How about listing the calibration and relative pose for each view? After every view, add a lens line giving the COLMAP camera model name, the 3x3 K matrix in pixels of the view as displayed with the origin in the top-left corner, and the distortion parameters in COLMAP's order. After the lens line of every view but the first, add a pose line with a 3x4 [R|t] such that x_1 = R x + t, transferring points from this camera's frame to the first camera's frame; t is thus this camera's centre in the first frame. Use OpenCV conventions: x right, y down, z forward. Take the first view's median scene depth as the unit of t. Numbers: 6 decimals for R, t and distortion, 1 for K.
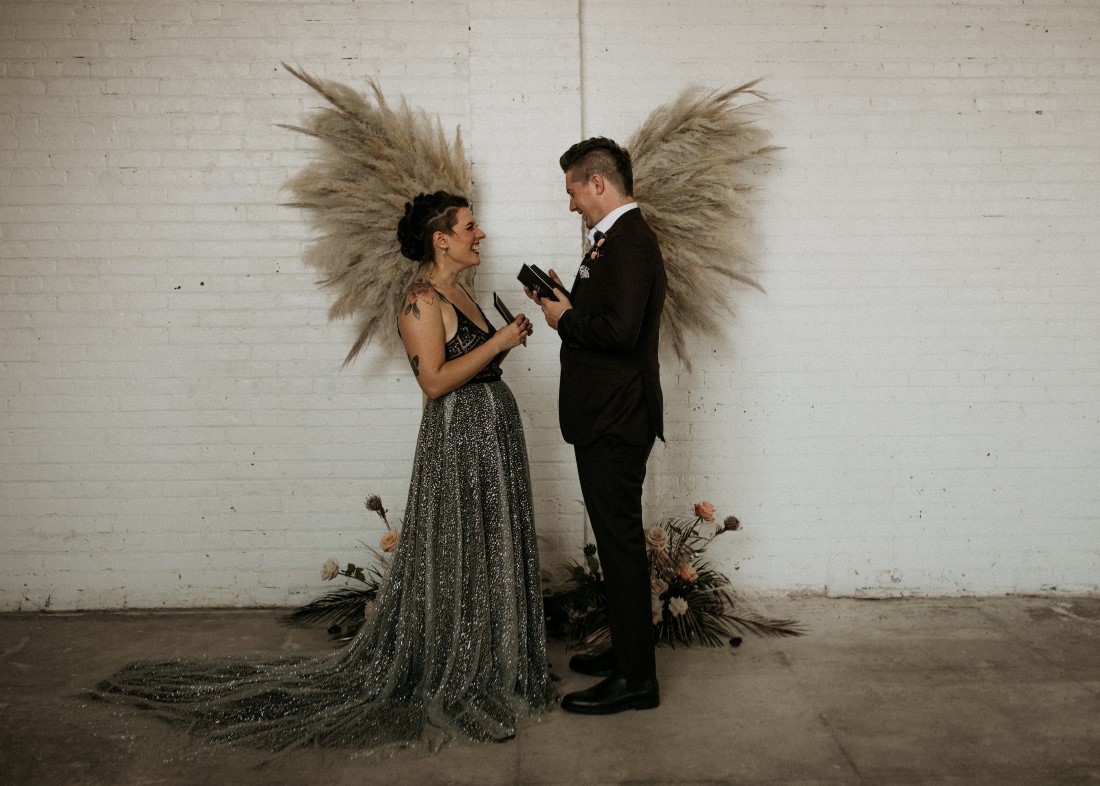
lens RADIAL K [[1087.1, 0, 609.6], [0, 1087.1, 411.4], [0, 0, 1]] dist [0.034122, 0.000000]
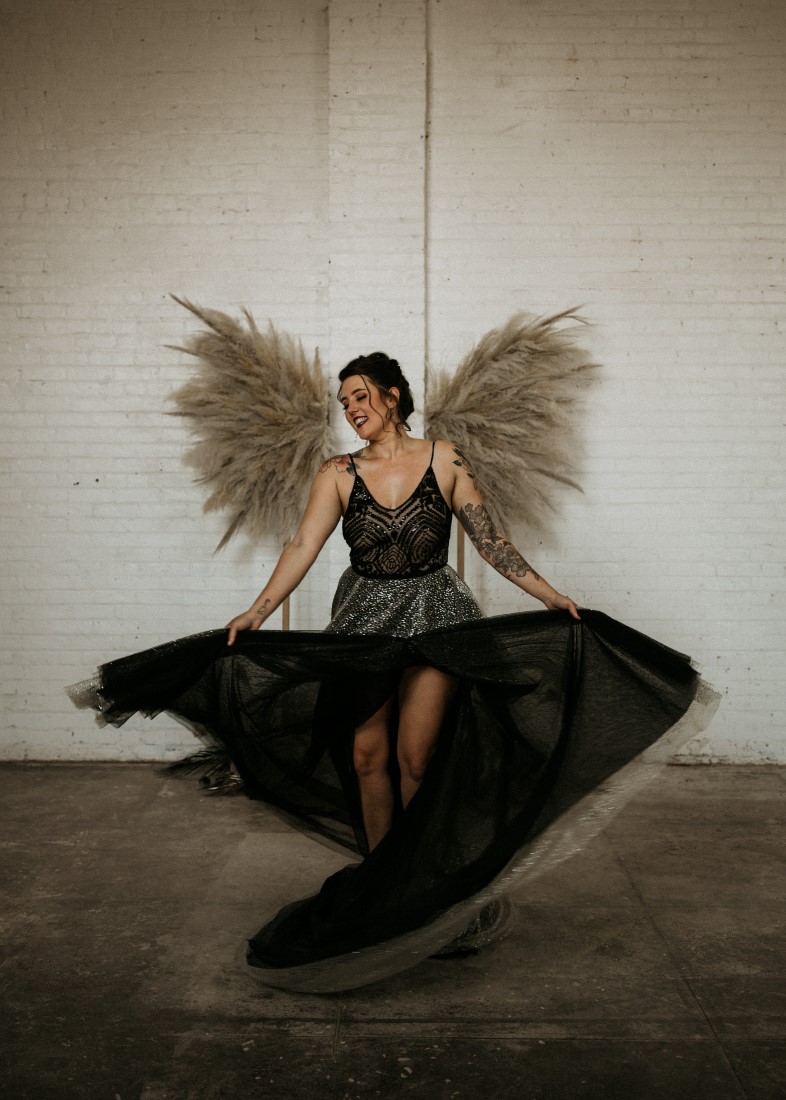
lens RADIAL K [[1087.1, 0, 424.6], [0, 1087.1, 592.0], [0, 0, 1]] dist [0.034122, 0.000000]
pose [[0.998555, 0.014372, -0.051773, 0.038681], [-0.015024, 0.999812, -0.012233, 0.011945], [0.051587, 0.012993, 0.998584, -0.147713]]
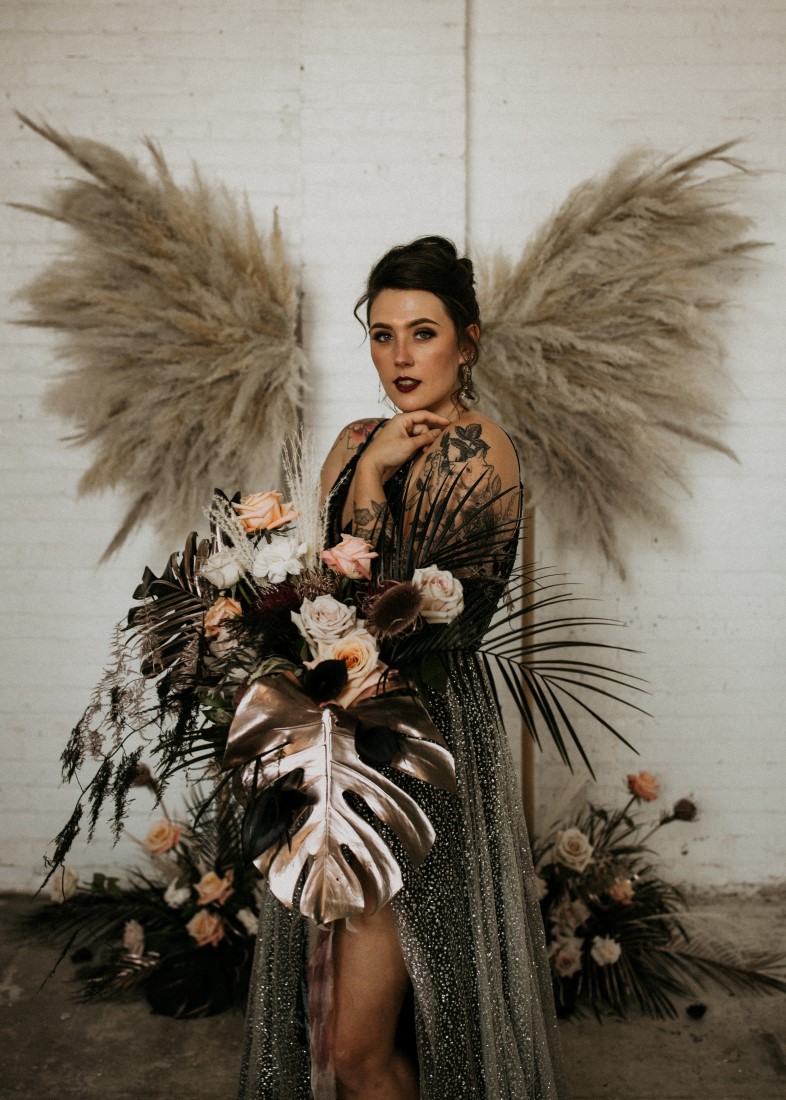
lens RADIAL K [[1255.4, 0, 450.4], [0, 1255.4, 476.7], [0, 0, 1]] dist [0.033203, 0.000000]
pose [[0.999281, 0.013891, -0.035281, -0.005325], [-0.015781, 0.998422, -0.053885, -0.058613], [0.034477, 0.054403, 0.997924, 0.246311]]
